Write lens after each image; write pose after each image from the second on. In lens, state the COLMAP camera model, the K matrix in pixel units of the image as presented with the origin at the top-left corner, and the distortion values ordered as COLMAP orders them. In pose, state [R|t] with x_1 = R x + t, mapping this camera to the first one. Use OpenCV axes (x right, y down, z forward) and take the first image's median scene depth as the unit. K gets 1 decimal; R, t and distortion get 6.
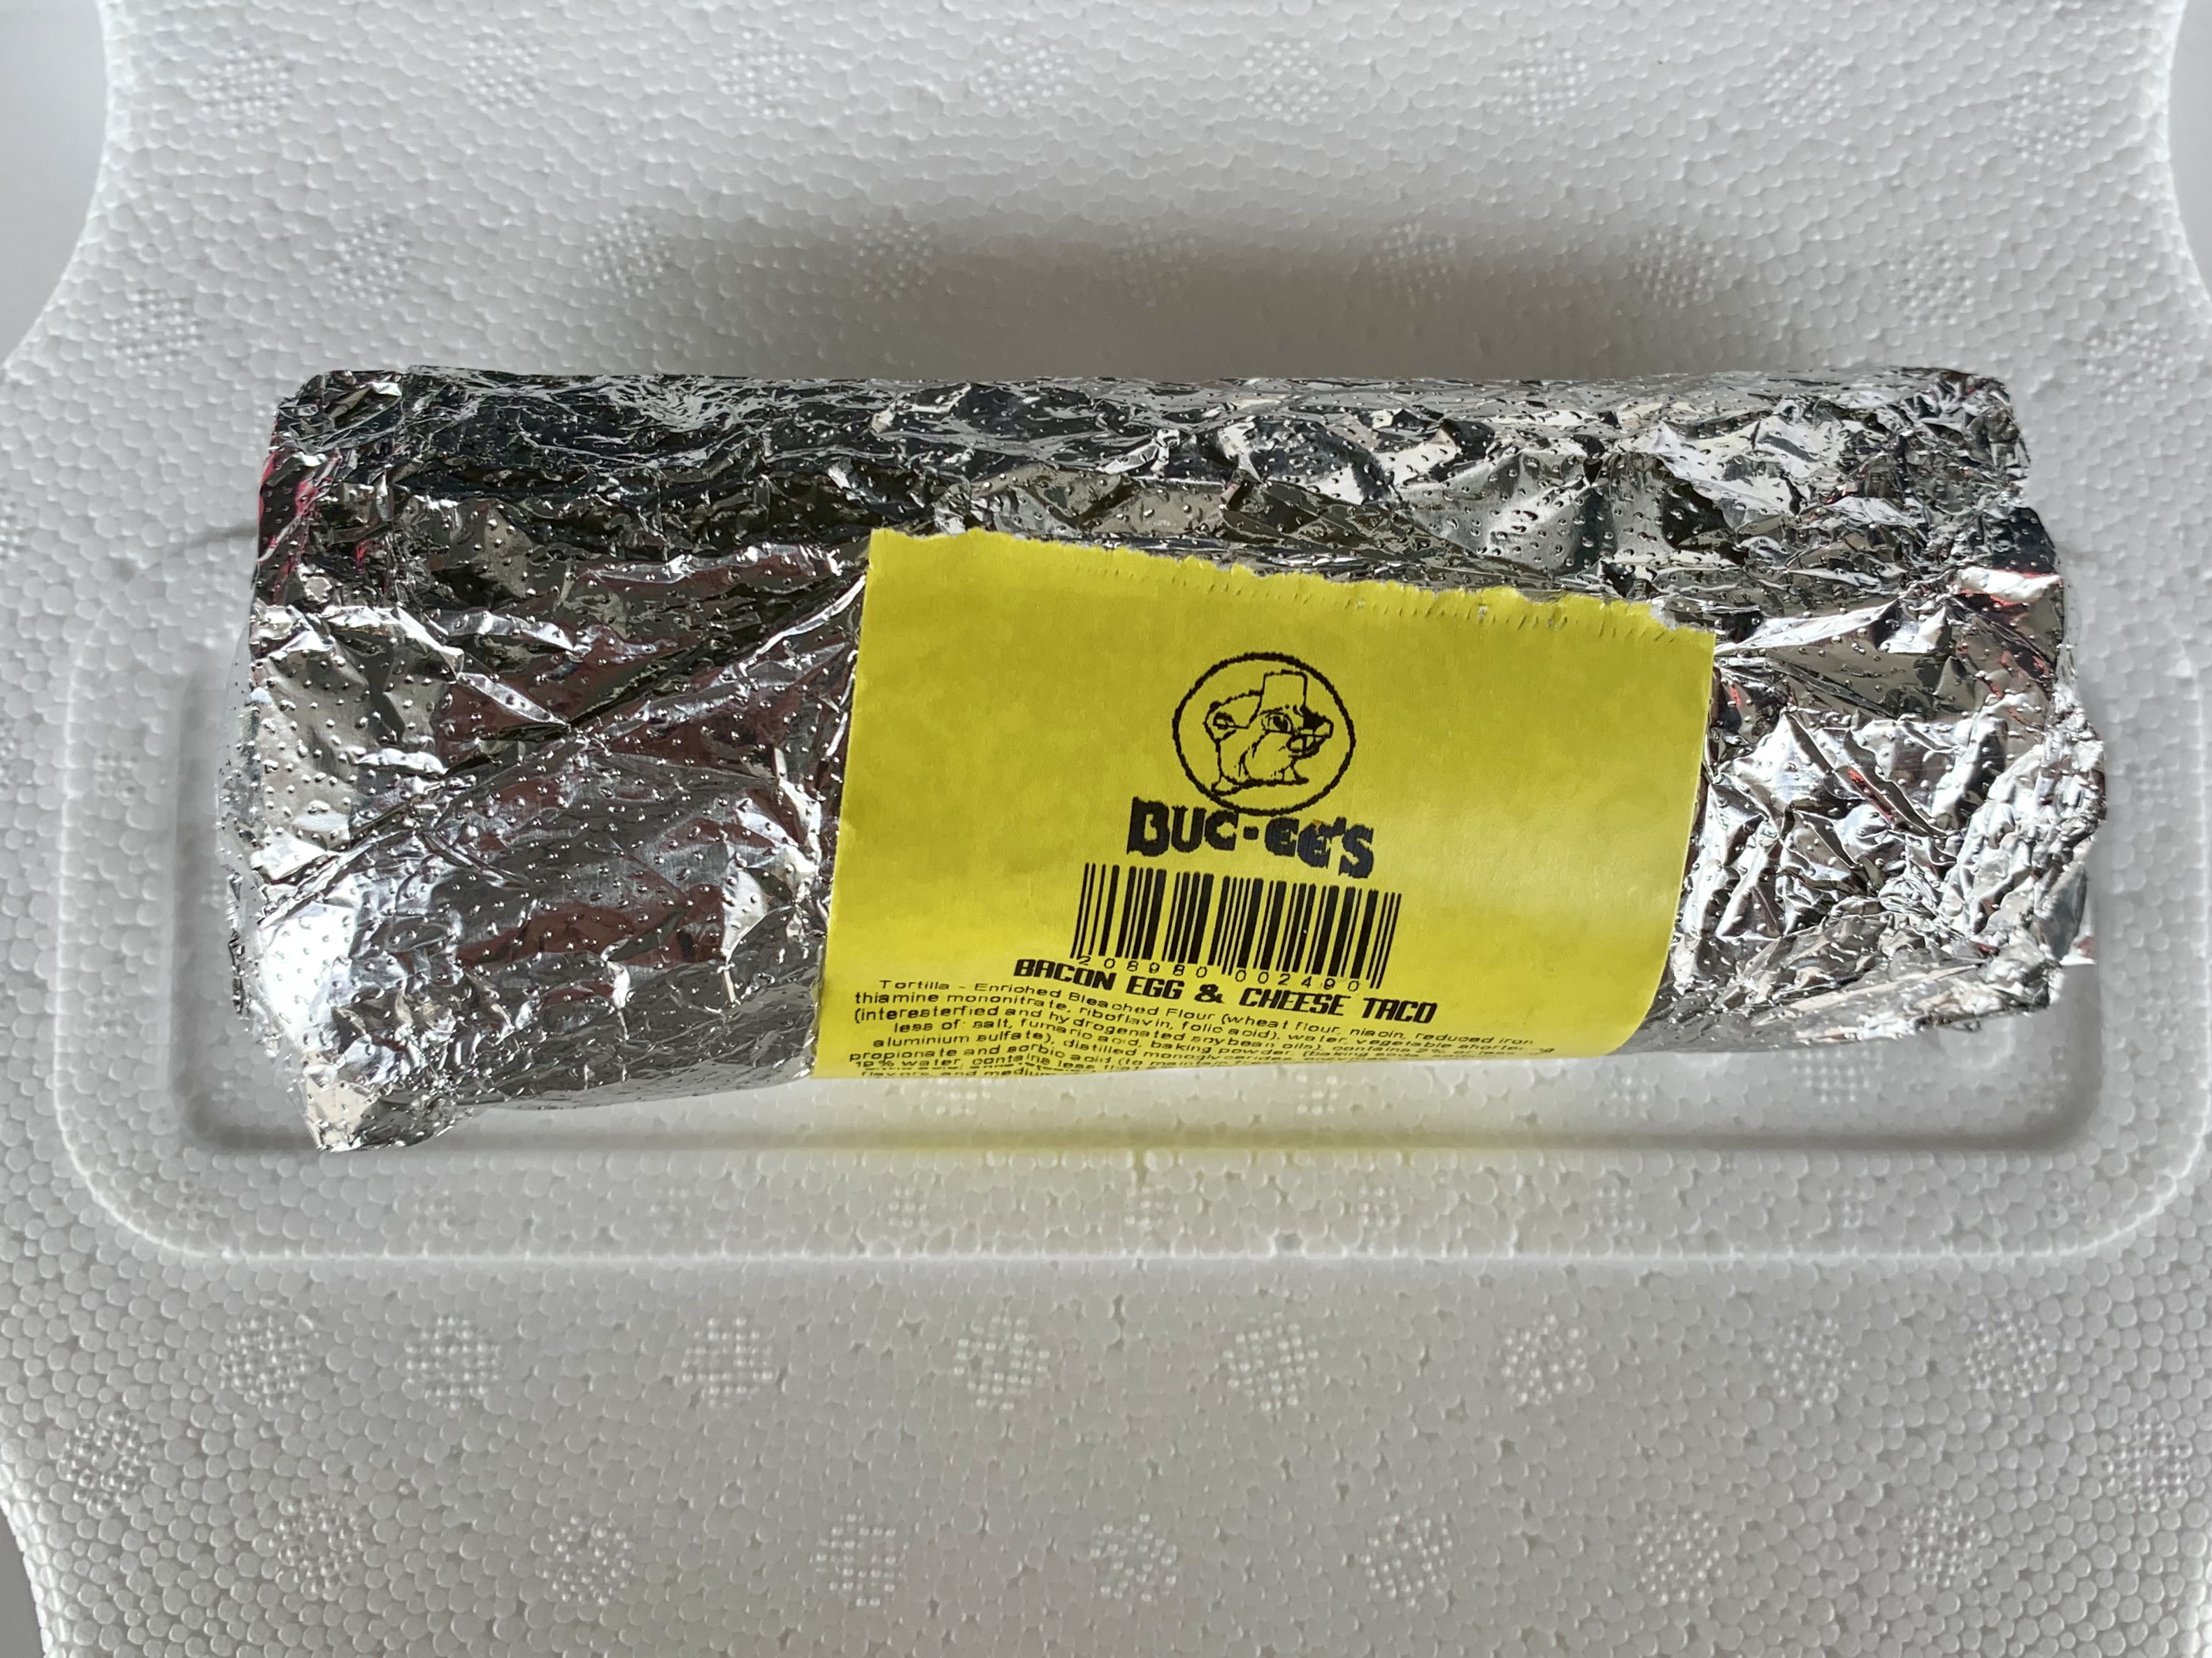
lens RADIAL K [[1676.6, 0, 1104.9], [0, 1676.6, 829.9], [0, 0, 1]] dist [-0.013678, -0.011352]
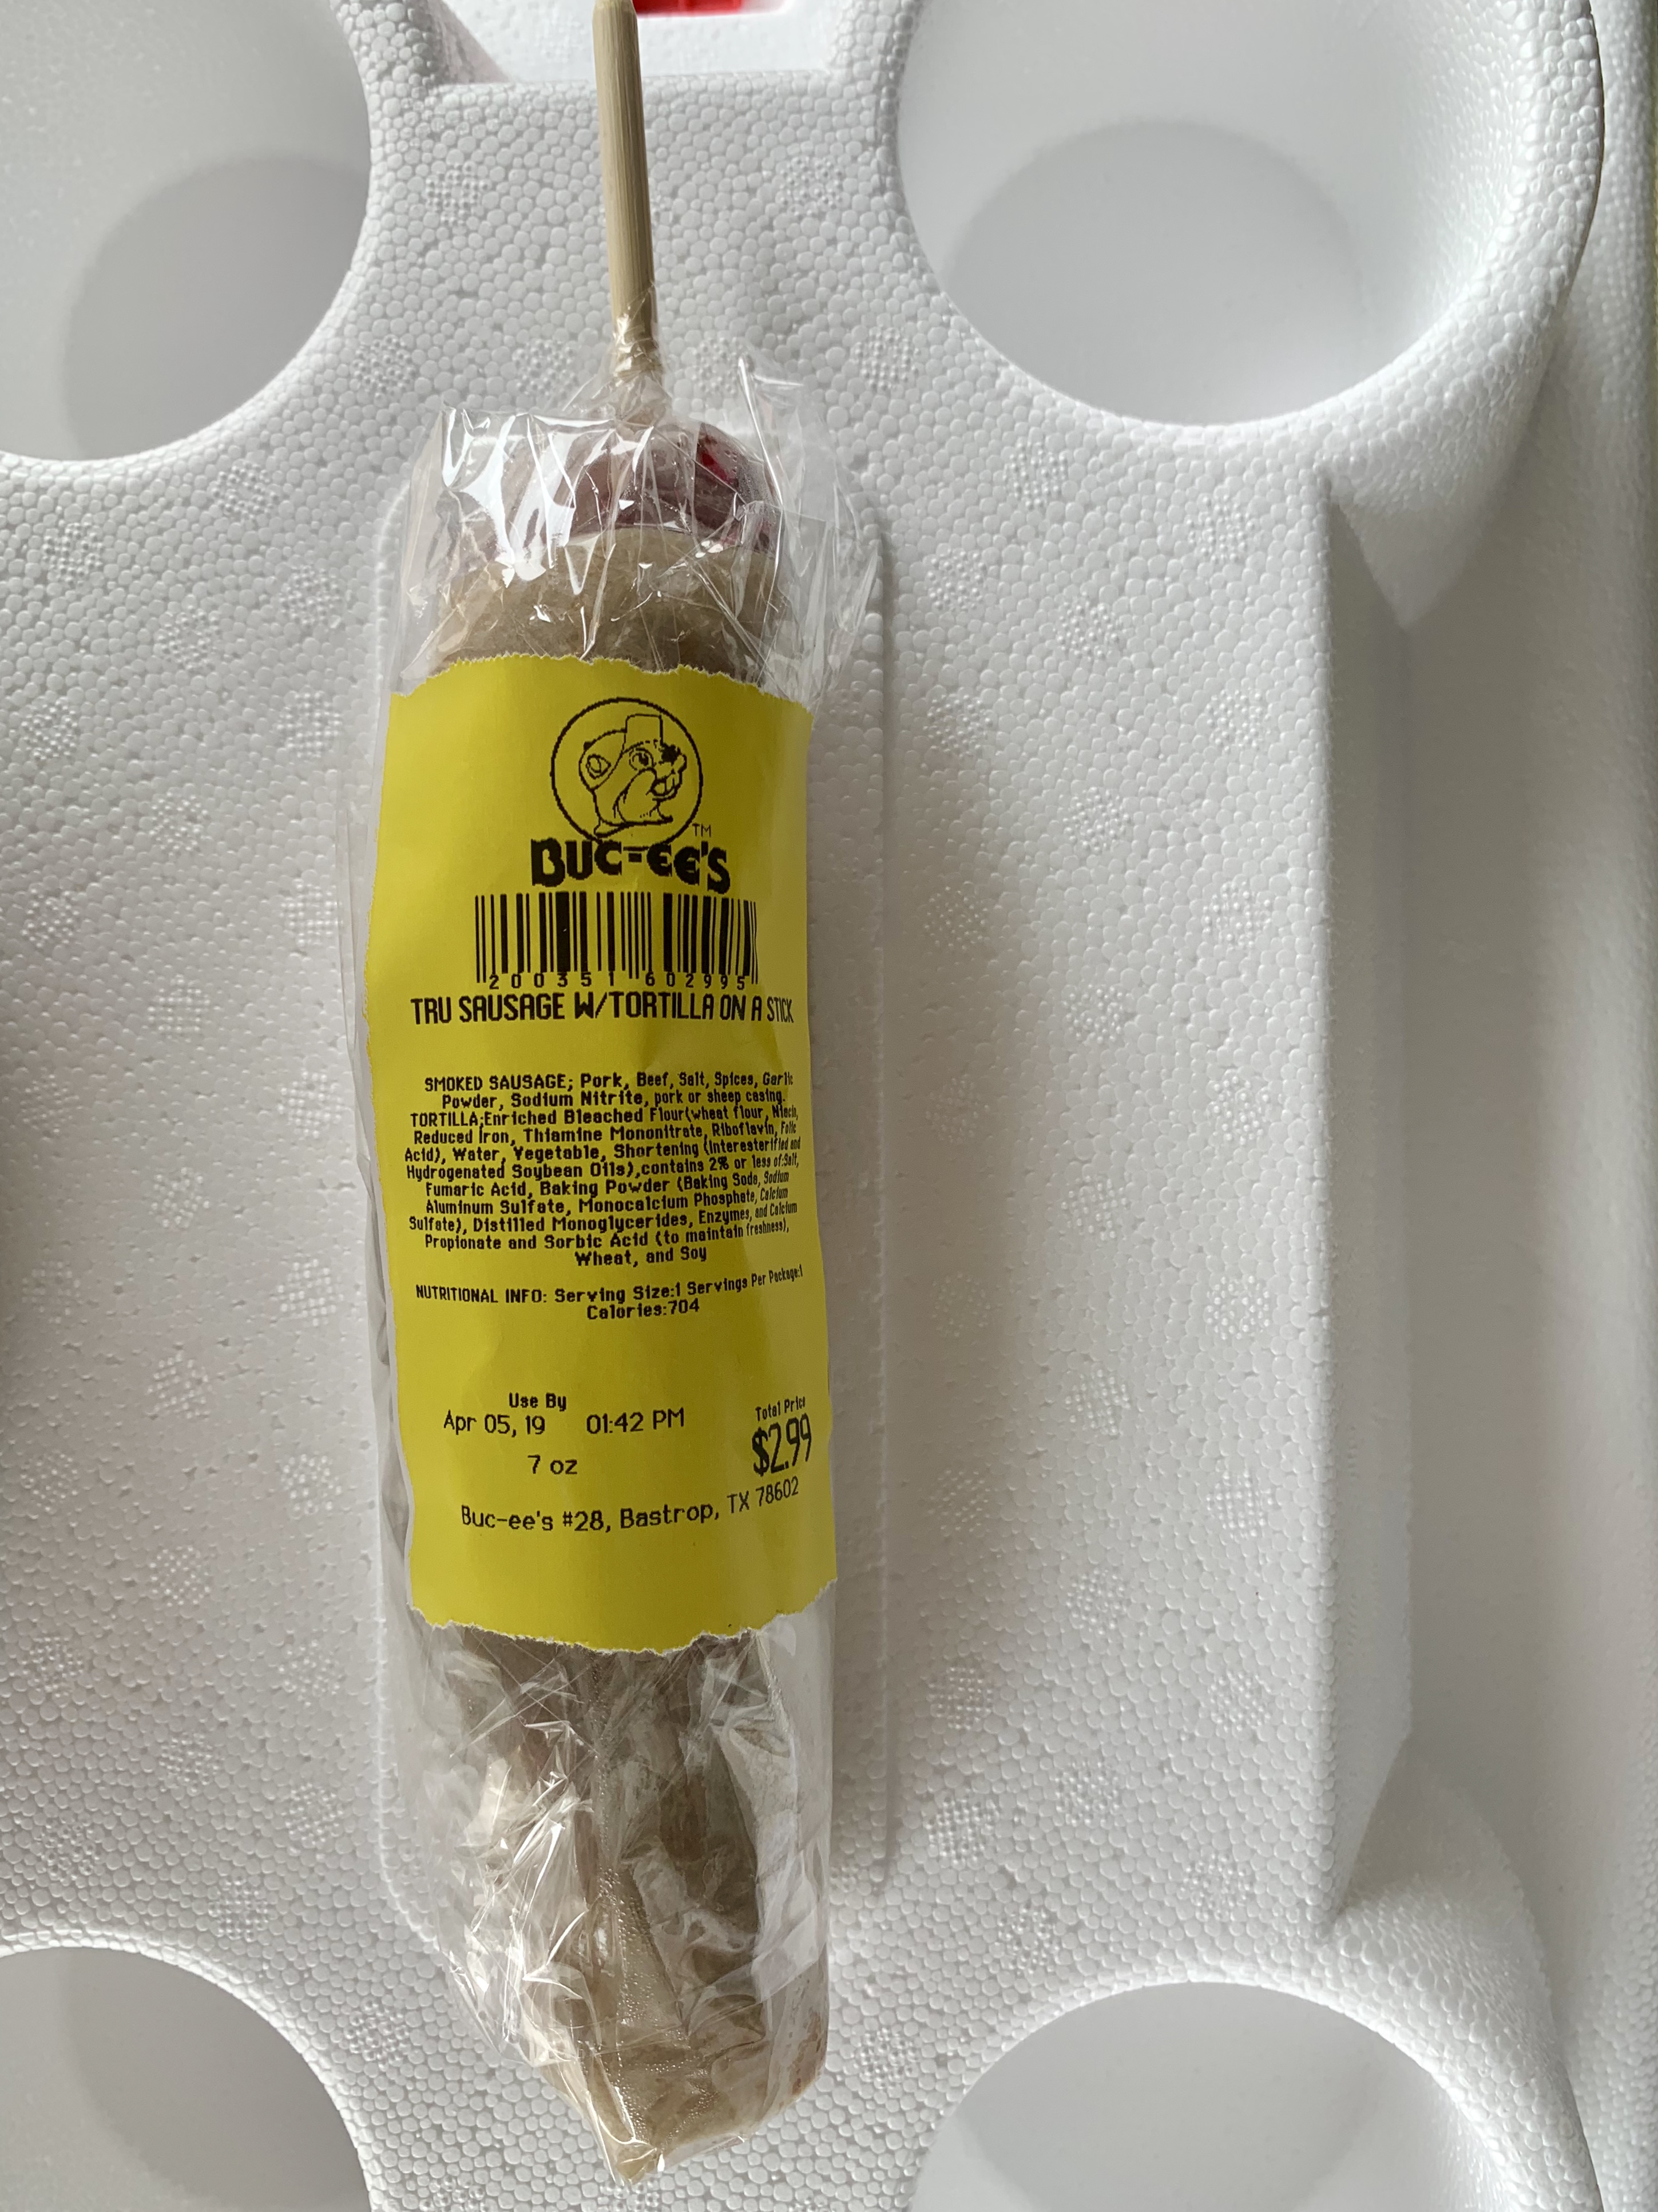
lens RADIAL K [[1676.7, 0, 830.7], [0, 1676.7, 1108.4], [0, 0, 1]] dist [-0.013678, -0.011352]
pose [[0.008925, 0.999068, -0.042240, 0.004094], [-0.993669, 0.004129, -0.112276, 0.023431], [-0.111997, 0.042974, 0.992779, -0.320613]]
